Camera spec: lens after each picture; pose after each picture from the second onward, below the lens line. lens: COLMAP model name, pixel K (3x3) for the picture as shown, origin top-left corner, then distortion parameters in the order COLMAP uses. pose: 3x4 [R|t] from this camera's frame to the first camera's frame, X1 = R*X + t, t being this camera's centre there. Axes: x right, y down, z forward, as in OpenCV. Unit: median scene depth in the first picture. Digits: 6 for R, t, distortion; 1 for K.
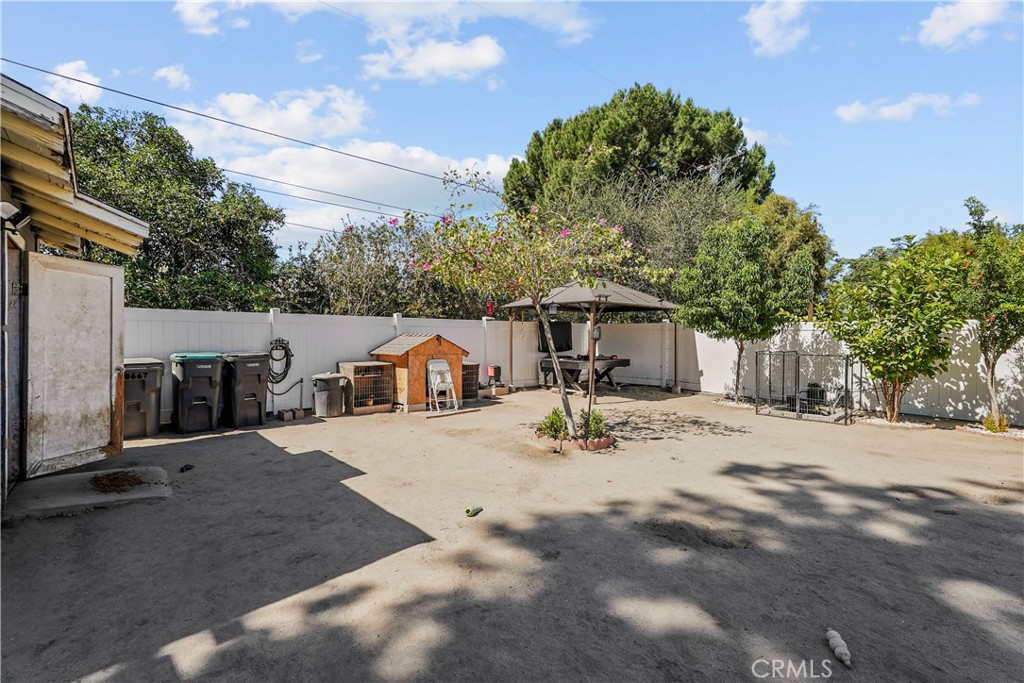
lens RADIAL K [[471.9, 0, 511.6], [0, 471.9, 339.5], [0, 0, 1]] dist [0.001059, -0.000459]
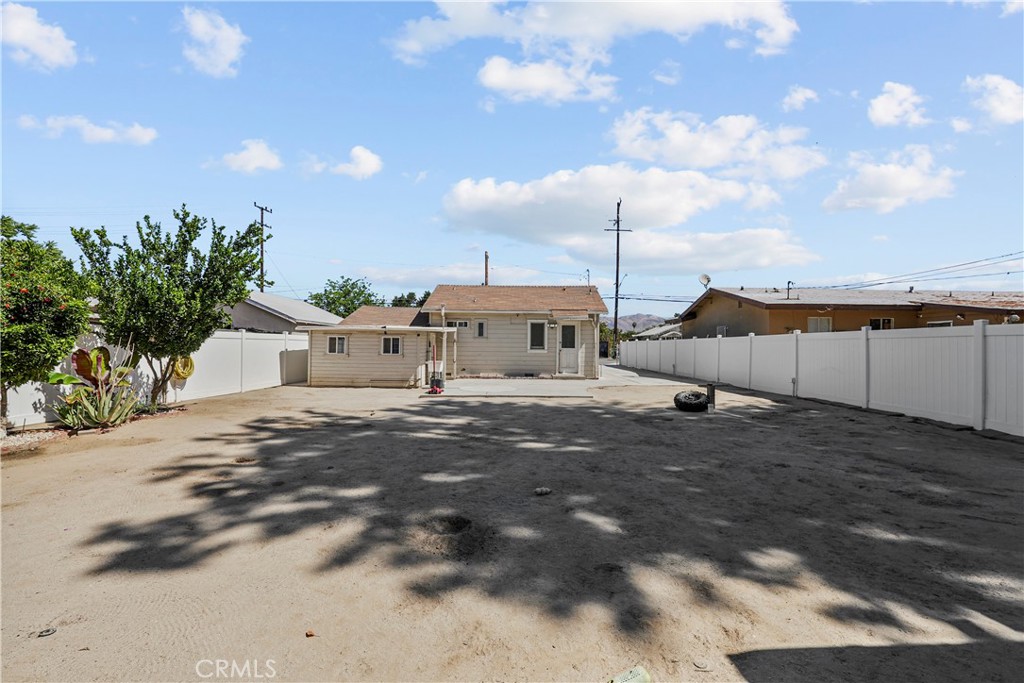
lens RADIAL K [[471.9, 0, 512.9], [0, 471.9, 344.4], [0, 0, 1]] dist [0.001059, -0.000459]
pose [[-0.753422, -0.011777, 0.657432, -0.377054], [-0.008725, 0.999931, 0.007914, -0.004365], [-0.657479, 0.000226, -0.753472, 1.790790]]
